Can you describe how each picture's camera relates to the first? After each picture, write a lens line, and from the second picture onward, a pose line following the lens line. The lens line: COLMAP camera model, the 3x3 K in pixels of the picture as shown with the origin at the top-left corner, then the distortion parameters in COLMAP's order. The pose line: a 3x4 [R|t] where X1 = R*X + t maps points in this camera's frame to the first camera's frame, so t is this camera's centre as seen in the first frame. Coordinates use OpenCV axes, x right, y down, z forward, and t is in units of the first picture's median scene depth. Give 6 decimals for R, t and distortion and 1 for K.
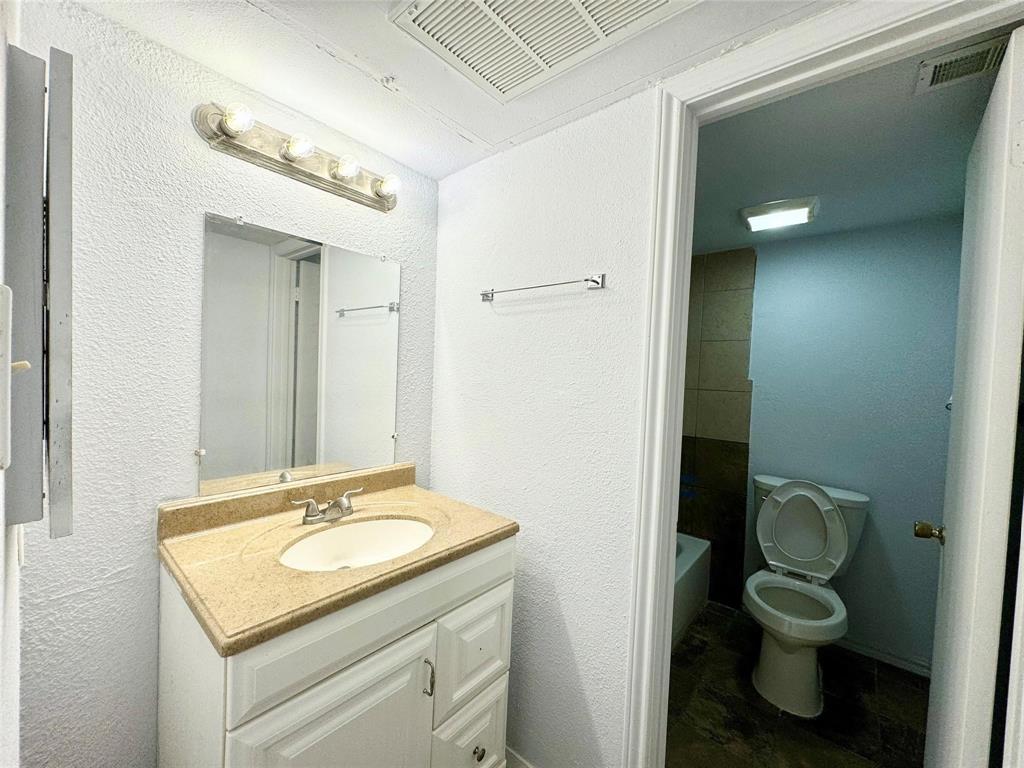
lens RADIAL K [[407.6, 0, 512.0], [0, 407.6, 384.0], [0, 0, 1]] dist [-0.002862, 0.000449]
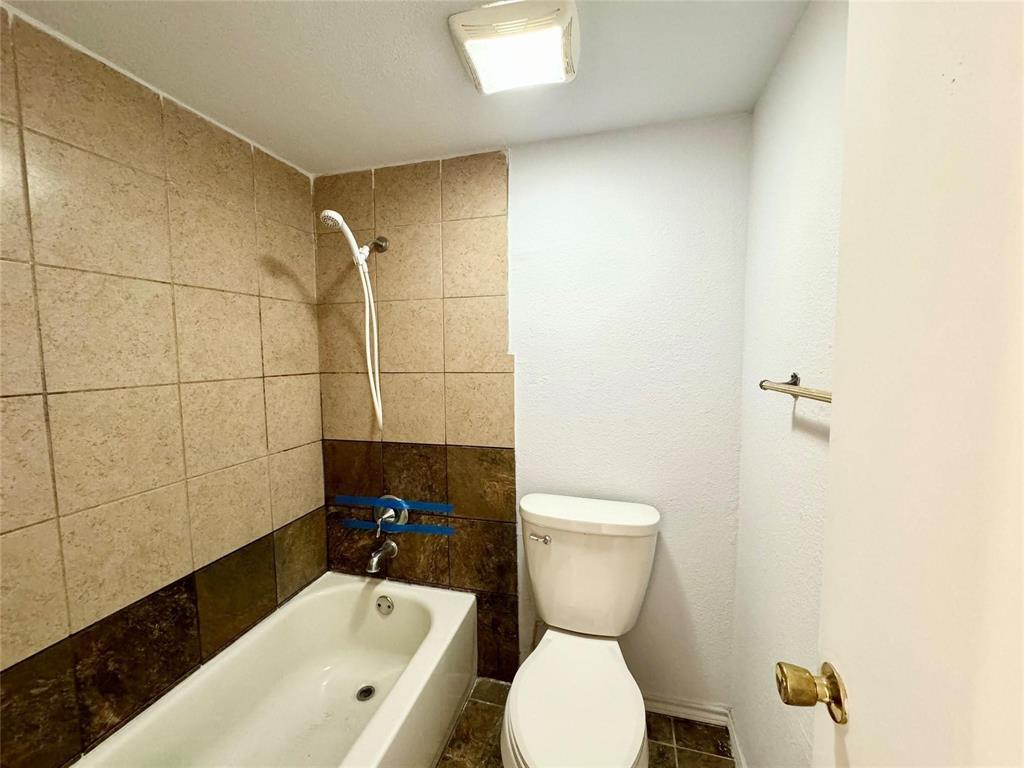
lens RADIAL K [[407.6, 0, 512.0], [0, 407.6, 384.0], [0, 0, 1]] dist [-0.002862, 0.000449]
pose [[0.904657, -0.083835, 0.417812, 0.293107], [0.058203, 0.995577, 0.073743, -0.011459], [-0.422147, -0.042395, 0.905536, 0.377807]]
